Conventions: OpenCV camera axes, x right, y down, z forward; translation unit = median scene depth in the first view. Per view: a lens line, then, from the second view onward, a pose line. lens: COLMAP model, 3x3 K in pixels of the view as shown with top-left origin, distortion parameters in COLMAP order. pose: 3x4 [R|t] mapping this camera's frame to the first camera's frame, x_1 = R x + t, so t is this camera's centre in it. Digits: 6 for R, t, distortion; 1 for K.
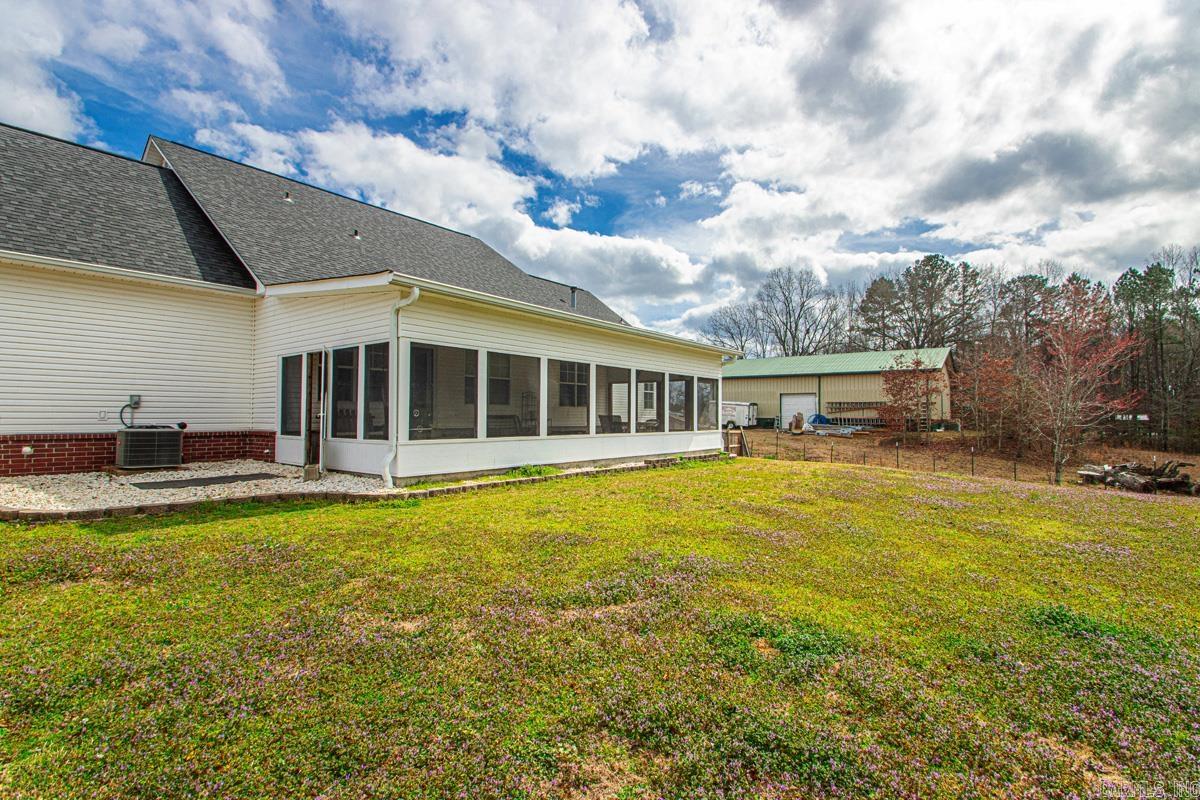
lens RADIAL K [[560.8, 0, 599.4], [0, 560.8, 394.6], [0, 0, 1]] dist [0.004338, -0.009994]
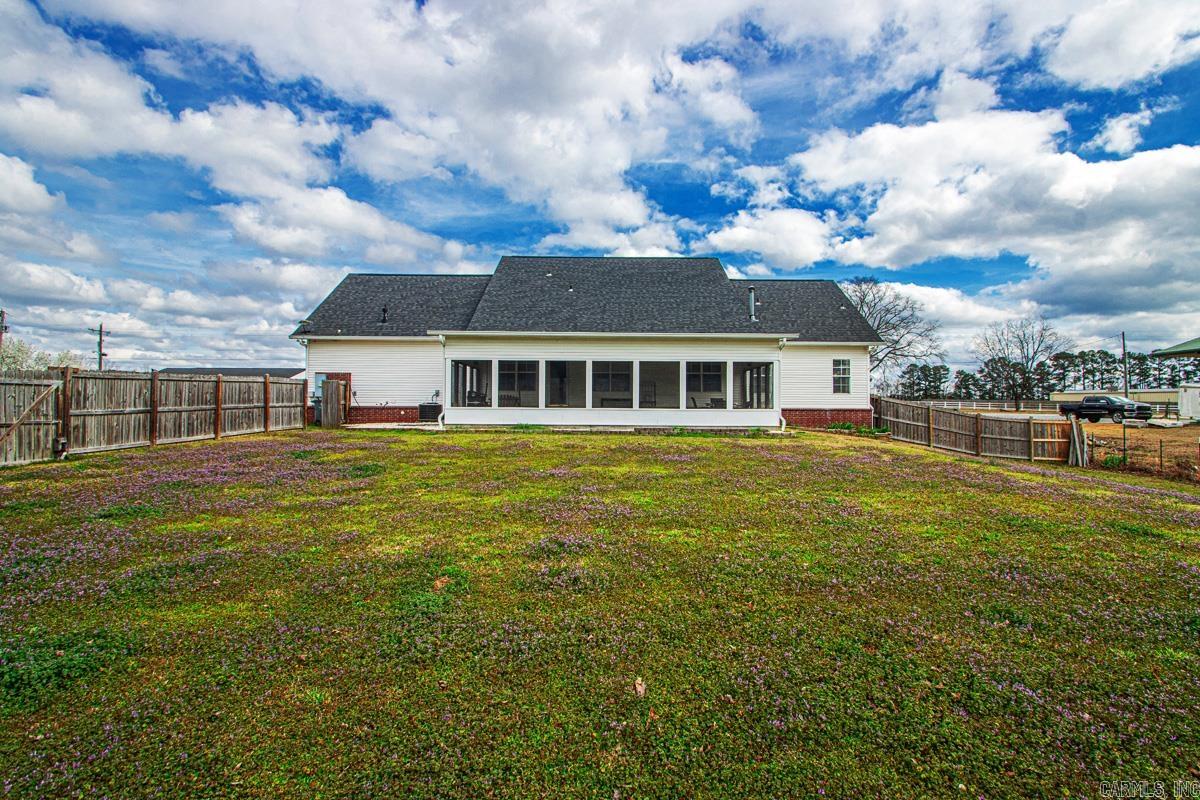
lens RADIAL K [[560.8, 0, 600.4], [0, 560.8, 402.6], [0, 0, 1]] dist [0.004338, -0.009994]
pose [[0.607850, -0.013871, -0.793931, 0.118029], [0.029376, 0.999556, 0.005027, 0.004493], [0.793508, -0.026378, 0.607988, 0.006987]]
